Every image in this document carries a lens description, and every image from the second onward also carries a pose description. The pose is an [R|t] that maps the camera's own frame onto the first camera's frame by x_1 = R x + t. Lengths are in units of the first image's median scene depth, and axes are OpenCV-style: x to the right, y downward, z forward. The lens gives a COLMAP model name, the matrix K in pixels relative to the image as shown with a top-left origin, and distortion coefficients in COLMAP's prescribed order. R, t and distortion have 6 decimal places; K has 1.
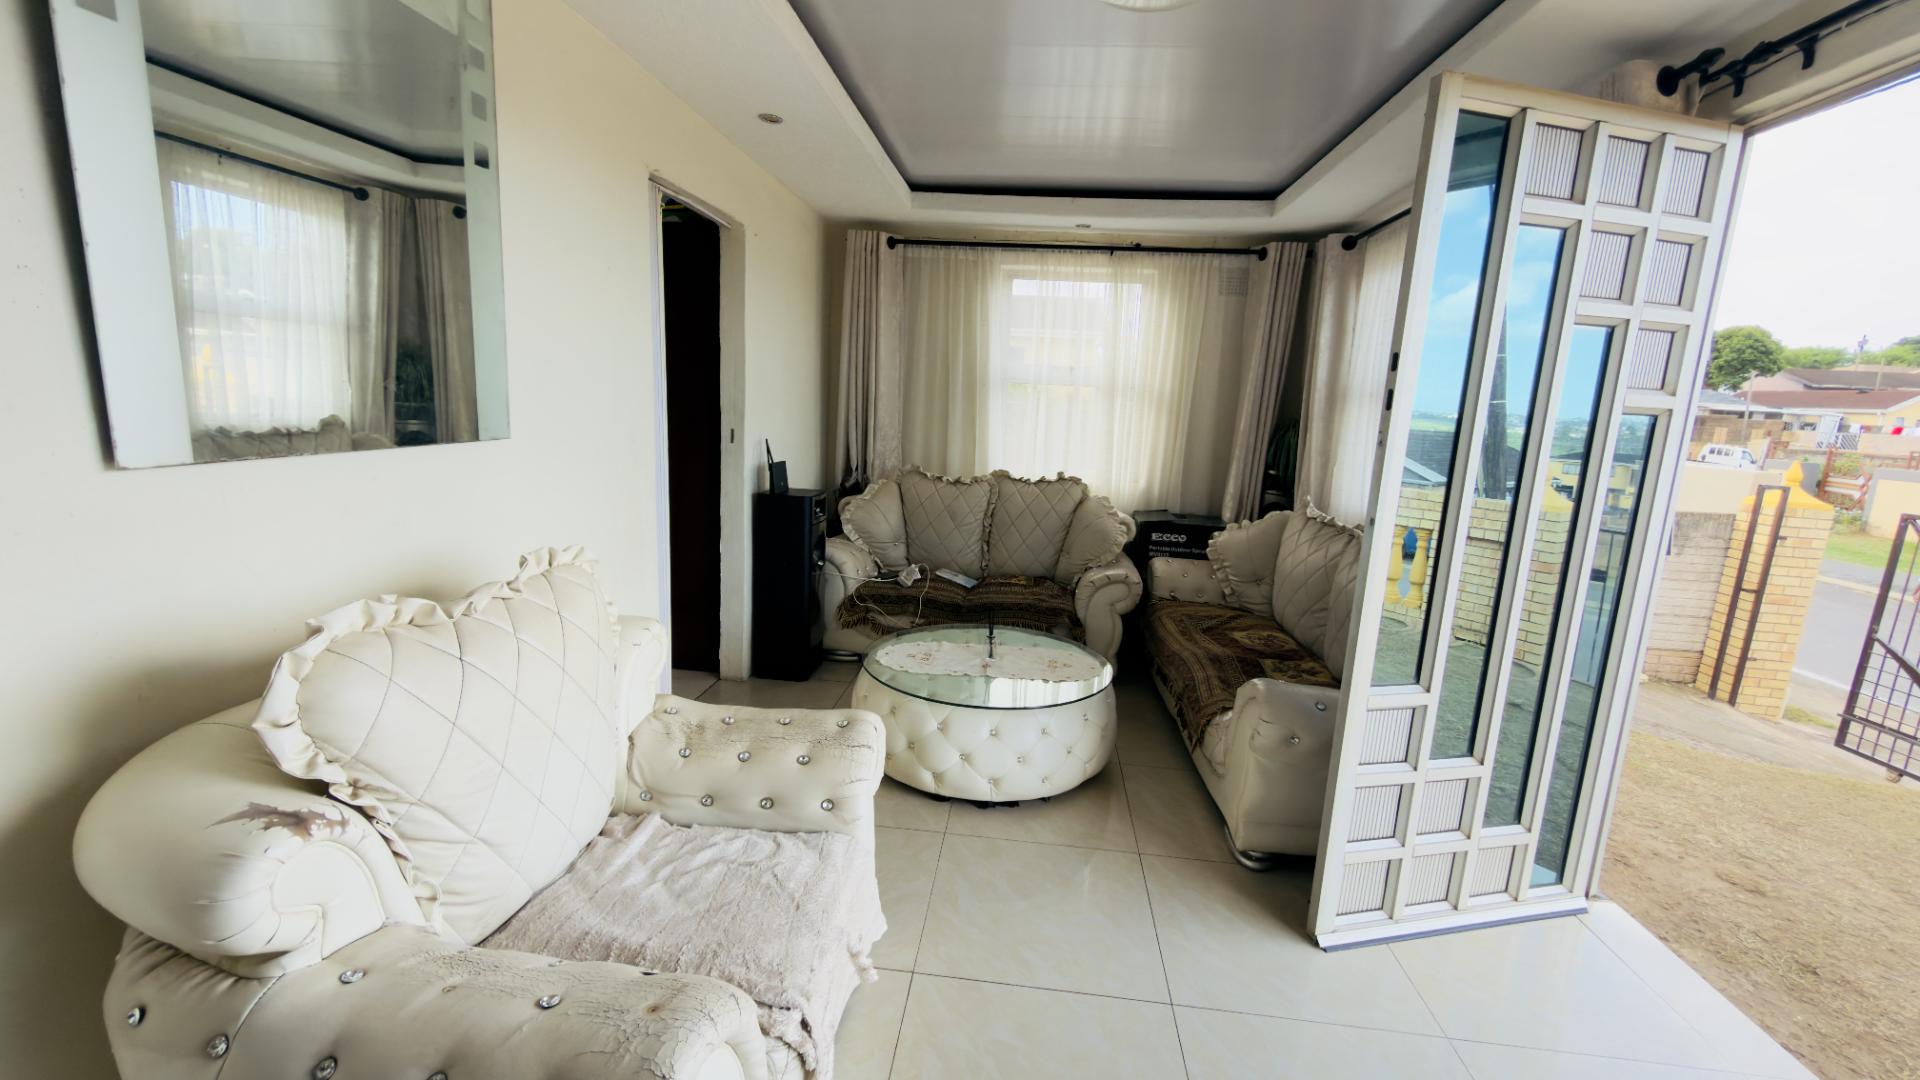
lens RADIAL K [[765.7, 0, 966.7], [0, 765.7, 540.0], [0, 0, 1]] dist [-0.001822, 0.000328]
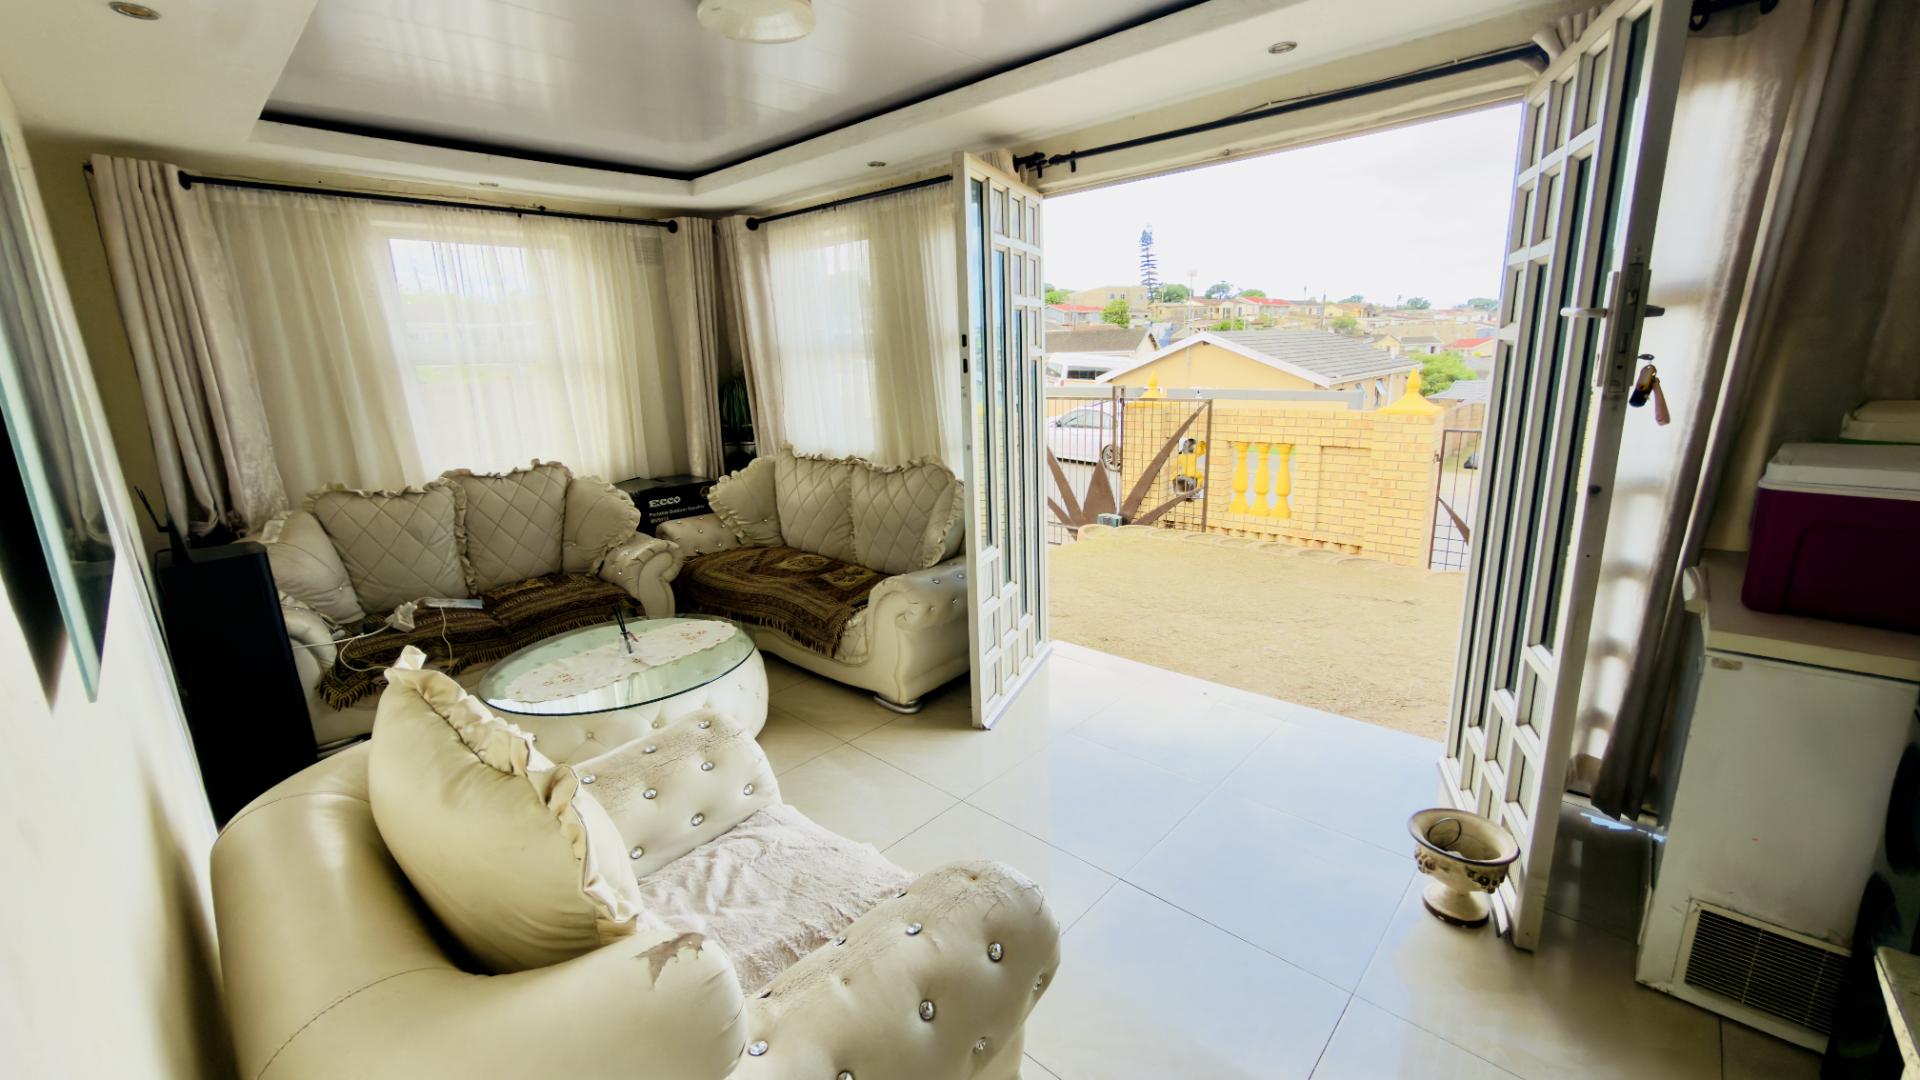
lens RADIAL K [[765.7, 0, 964.1], [0, 765.7, 538.0], [0, 0, 1]] dist [-0.001822, 0.000328]
pose [[0.596372, -0.256884, 0.760494, -0.303898], [0.203648, 0.964833, 0.166208, -0.046623], [-0.776446, 0.055751, 0.627713, 0.029391]]
